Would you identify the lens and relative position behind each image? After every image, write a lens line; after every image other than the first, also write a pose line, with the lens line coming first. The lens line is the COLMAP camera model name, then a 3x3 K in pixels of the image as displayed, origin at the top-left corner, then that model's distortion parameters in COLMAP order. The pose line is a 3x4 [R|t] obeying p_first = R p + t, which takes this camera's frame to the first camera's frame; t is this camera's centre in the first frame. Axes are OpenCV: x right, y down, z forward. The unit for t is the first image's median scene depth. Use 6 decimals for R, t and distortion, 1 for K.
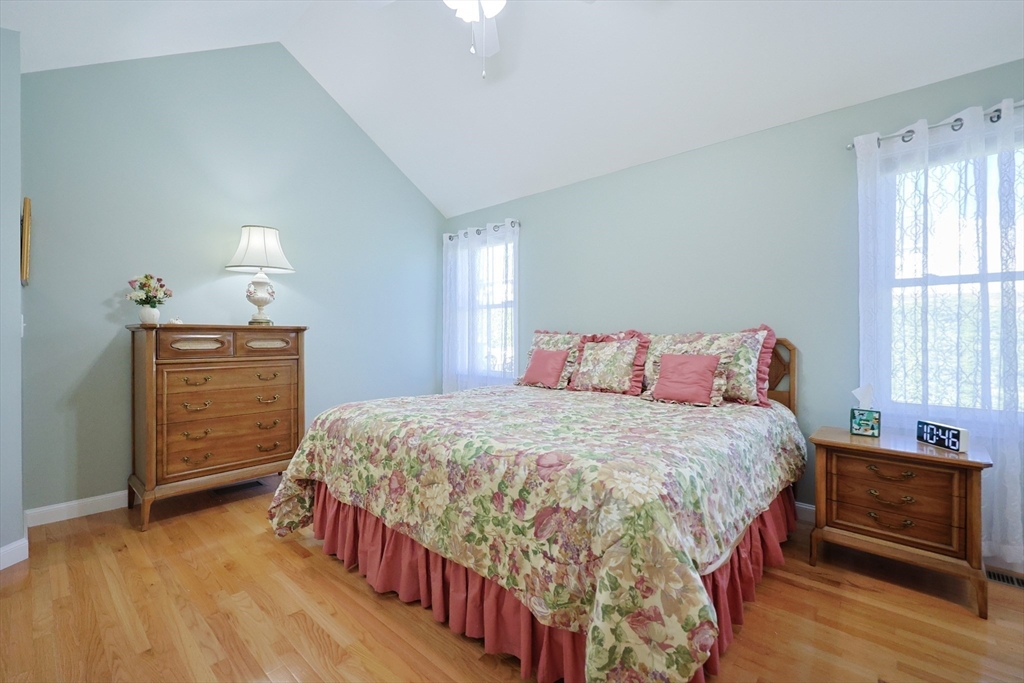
lens RADIAL K [[434.9, 0, 512.0], [0, 434.9, 341.5], [0, 0, 1]] dist [-0.000287, -0.000029]
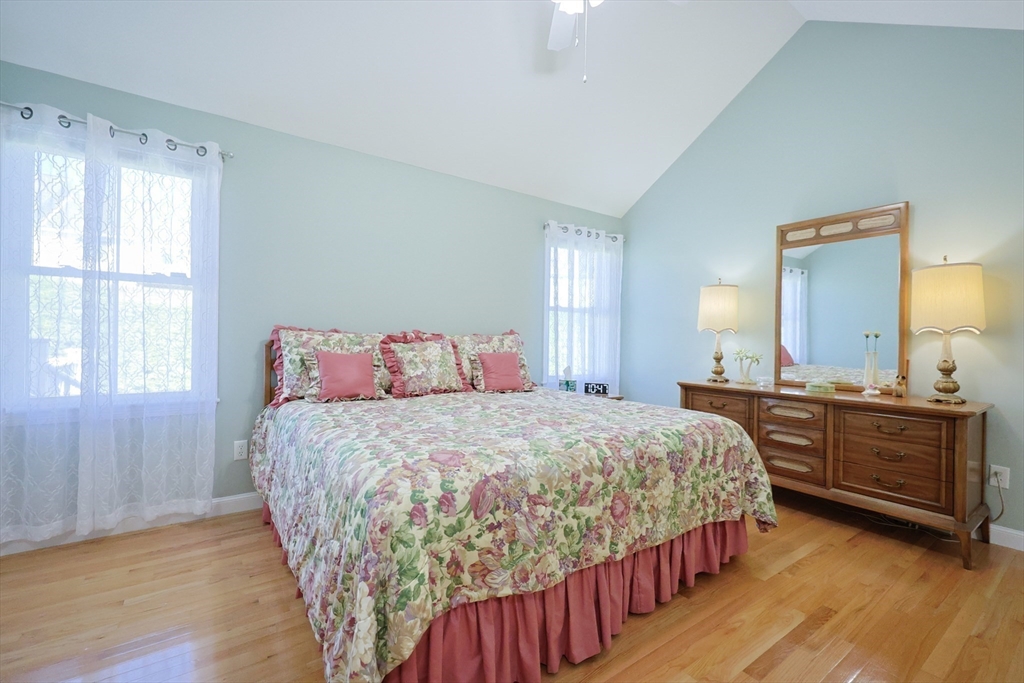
lens RADIAL K [[438.0, 0, 508.0], [0, 438.0, 341.8], [0, 0, 1]] dist [0.001427, -0.000581]
pose [[0.227808, -0.007277, 0.973679, -1.335080], [-0.006172, 0.999941, 0.008917, -0.020024], [-0.973687, -0.008041, 0.227750, 1.146038]]
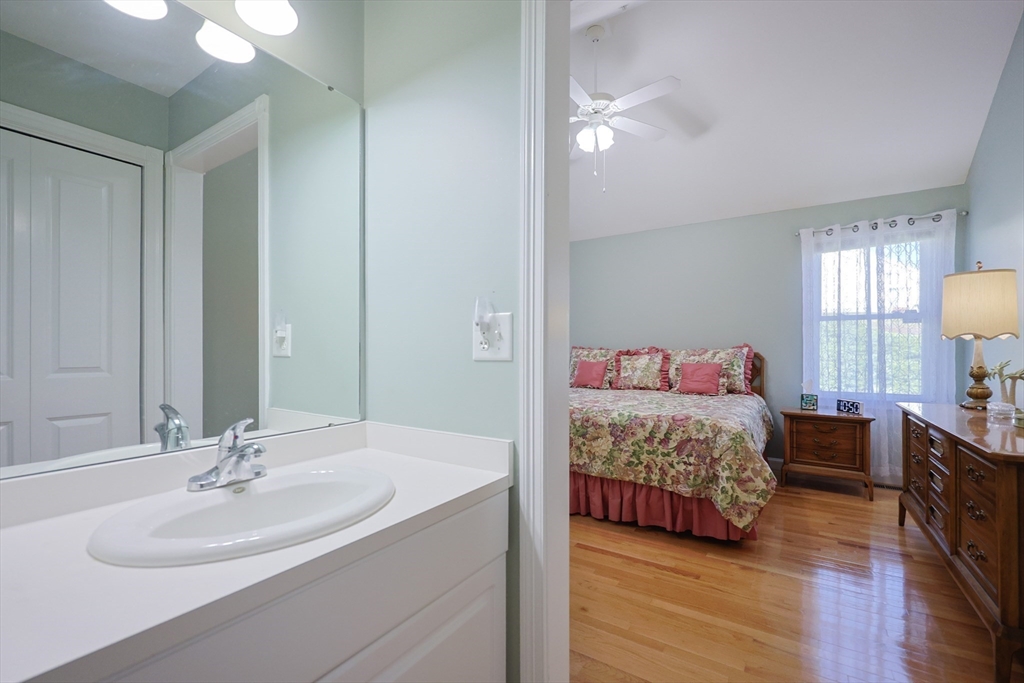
lens RADIAL K [[433.3, 0, 513.7], [0, 433.3, 355.8], [0, 0, 1]] dist [-0.001158, -0.000215]
pose [[0.987541, -0.005762, 0.157259, -0.798301], [0.005352, 0.999981, 0.003032, -0.006651], [-0.157274, -0.002152, 0.987553, -0.656996]]
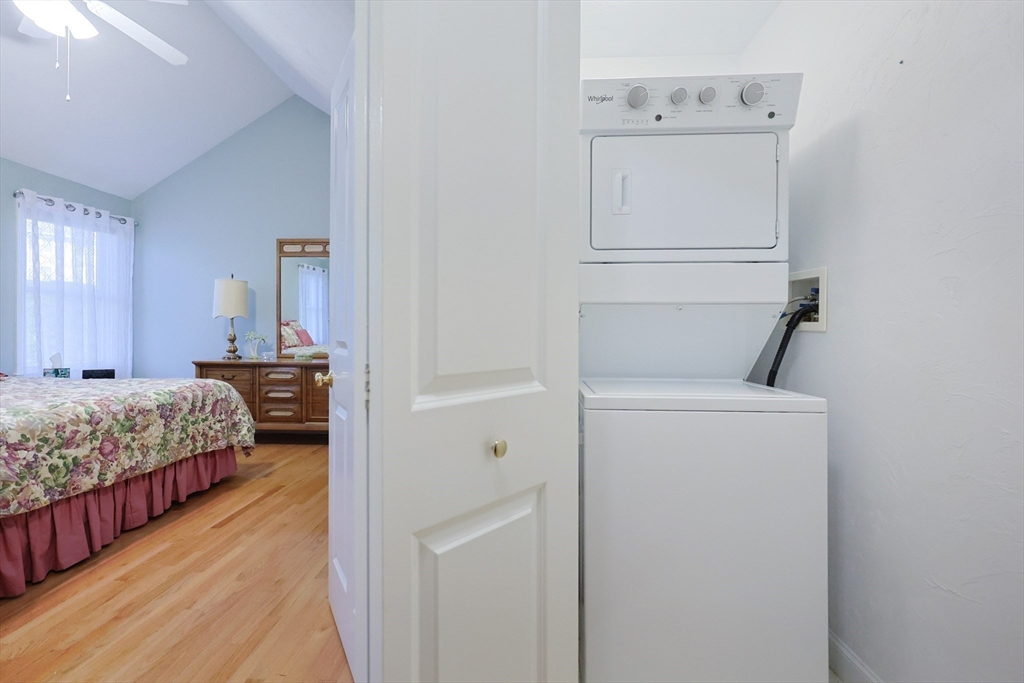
lens RADIAL K [[442.6, 0, 513.8], [0, 442.6, 332.1], [0, 0, 1]] dist [-0.001303, -0.000588]
pose [[-0.646411, -0.011093, 0.762909, -2.134750], [-0.002884, 0.999923, 0.012096, -0.006823], [-0.762984, 0.005619, -0.646393, 1.048054]]
